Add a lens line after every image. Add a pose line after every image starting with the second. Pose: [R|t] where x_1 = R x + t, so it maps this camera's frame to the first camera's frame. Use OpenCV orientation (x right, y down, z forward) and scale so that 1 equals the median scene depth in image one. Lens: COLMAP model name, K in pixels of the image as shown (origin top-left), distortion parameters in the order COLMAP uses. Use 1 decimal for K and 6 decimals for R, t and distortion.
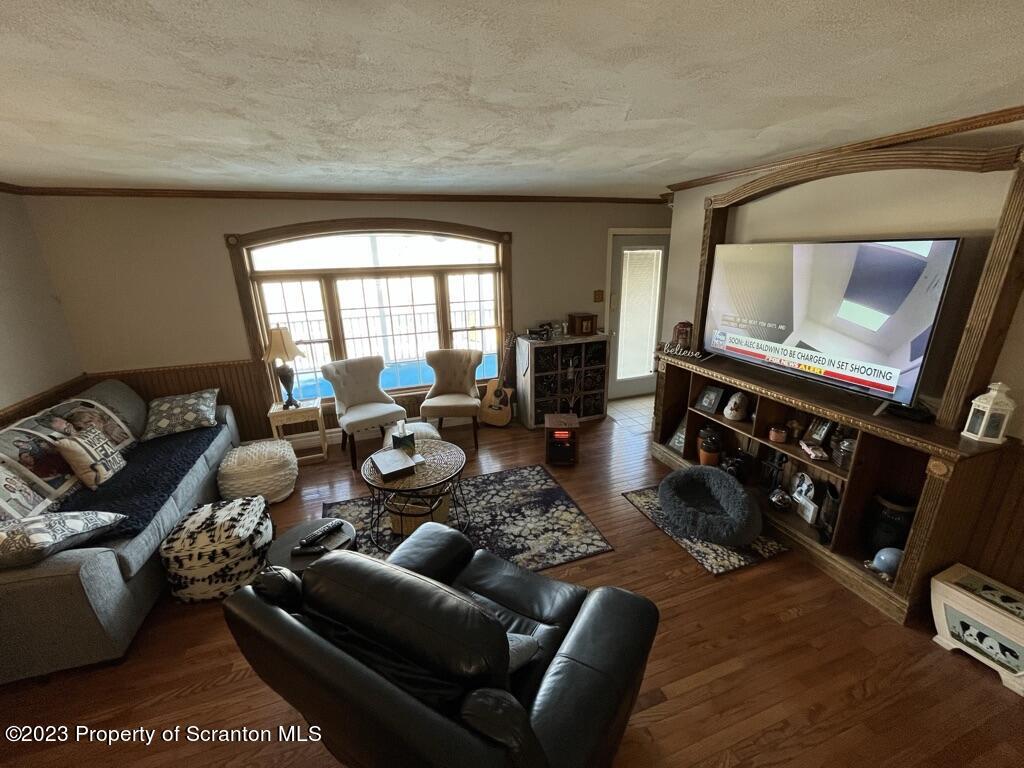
lens RADIAL K [[413.9, 0, 507.3], [0, 413.9, 385.5], [0, 0, 1]] dist [-0.006250, 0.000141]
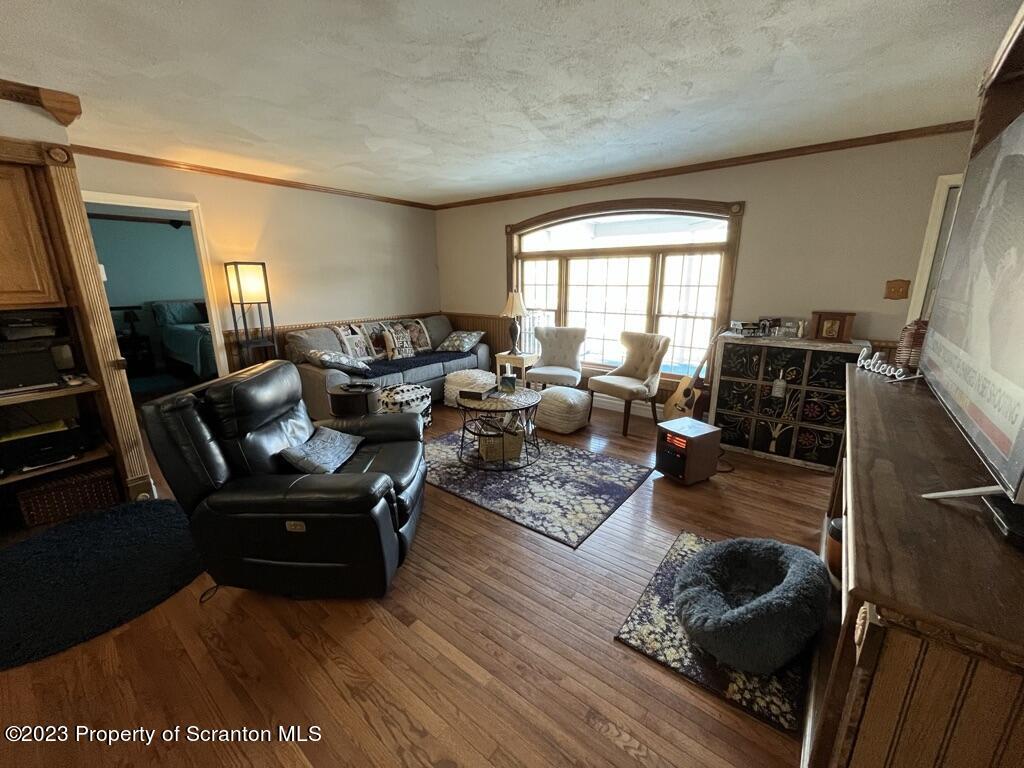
lens RADIAL K [[413.9, 0, 506.7], [0, 413.9, 382.8], [0, 0, 1]] dist [-0.006250, 0.000141]
pose [[0.540446, 0.227395, -0.810067, 0.534506], [-0.265256, 0.959737, 0.092440, 0.022035], [0.798472, 0.164916, 0.579004, 0.234464]]
